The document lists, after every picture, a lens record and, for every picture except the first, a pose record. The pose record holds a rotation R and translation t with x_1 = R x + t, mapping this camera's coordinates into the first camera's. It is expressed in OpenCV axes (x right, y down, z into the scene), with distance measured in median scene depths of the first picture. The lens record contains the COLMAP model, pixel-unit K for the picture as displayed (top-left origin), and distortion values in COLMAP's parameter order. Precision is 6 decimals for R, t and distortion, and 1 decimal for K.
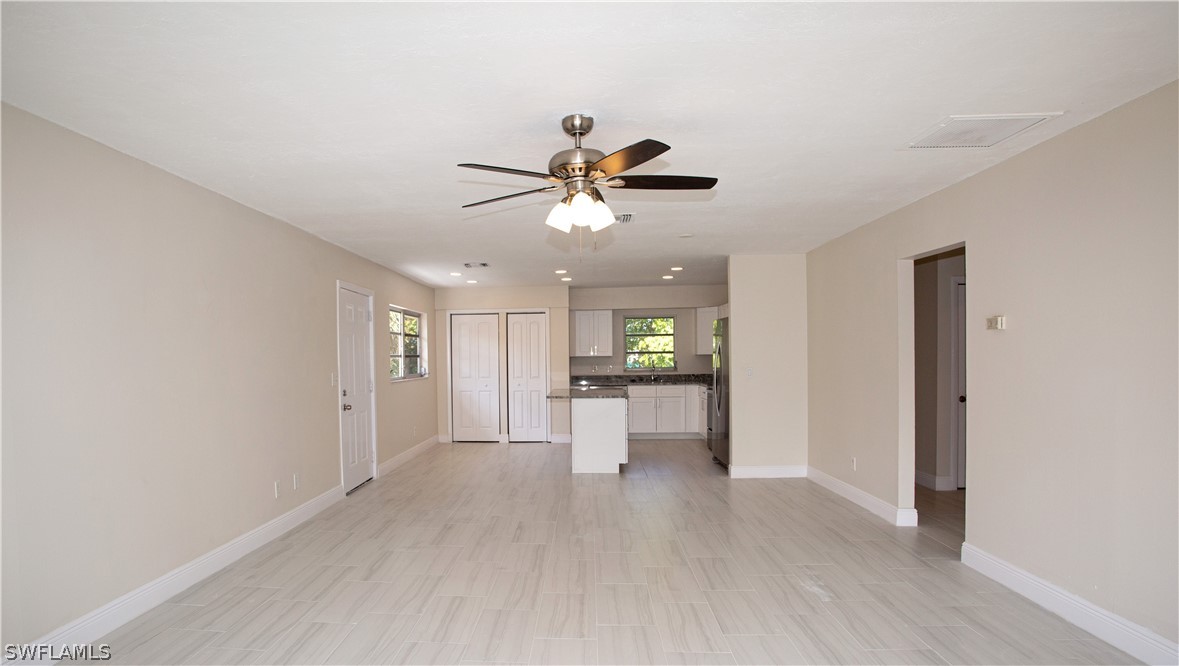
lens RADIAL K [[631.6, 0, 528.1], [0, 631.6, 370.5], [0, 0, 1]] dist [-0.053164, 0.000312]
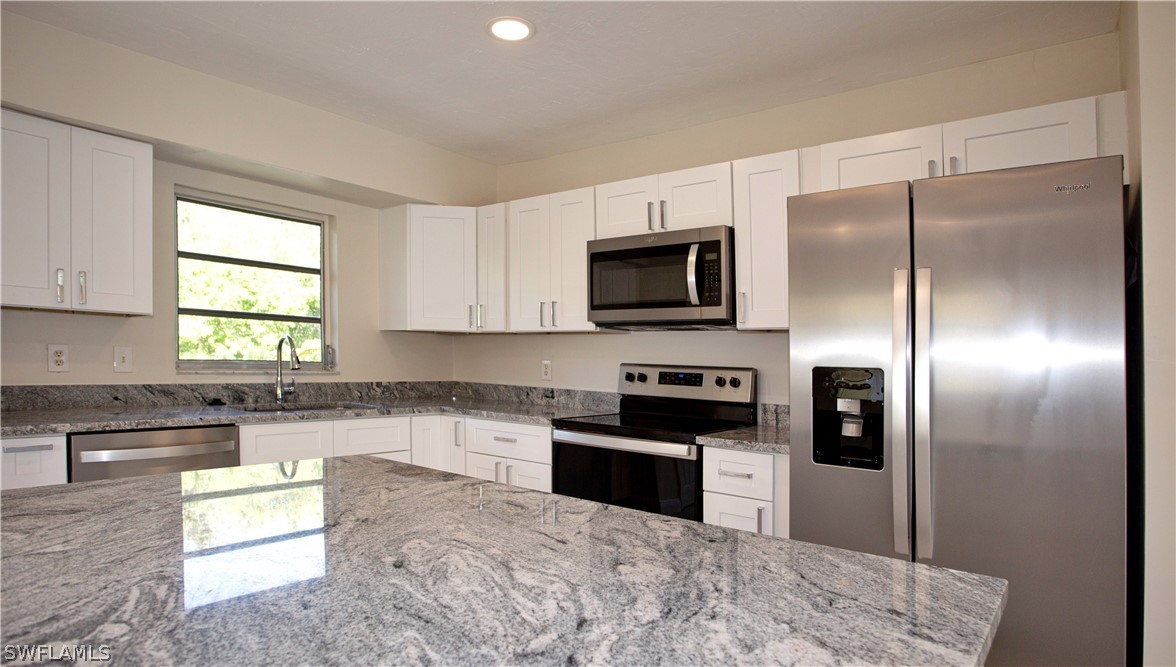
lens RADIAL K [[682.7, 0, 543.6], [0, 682.7, 357.5], [0, 0, 1]] dist [-0.002984, 0.028572]
pose [[0.580092, 0.033120, 0.813877, -0.007340], [-0.016915, 0.999447, -0.028615, 0.001214], [-0.814375, 0.002833, 0.580332, 0.726412]]
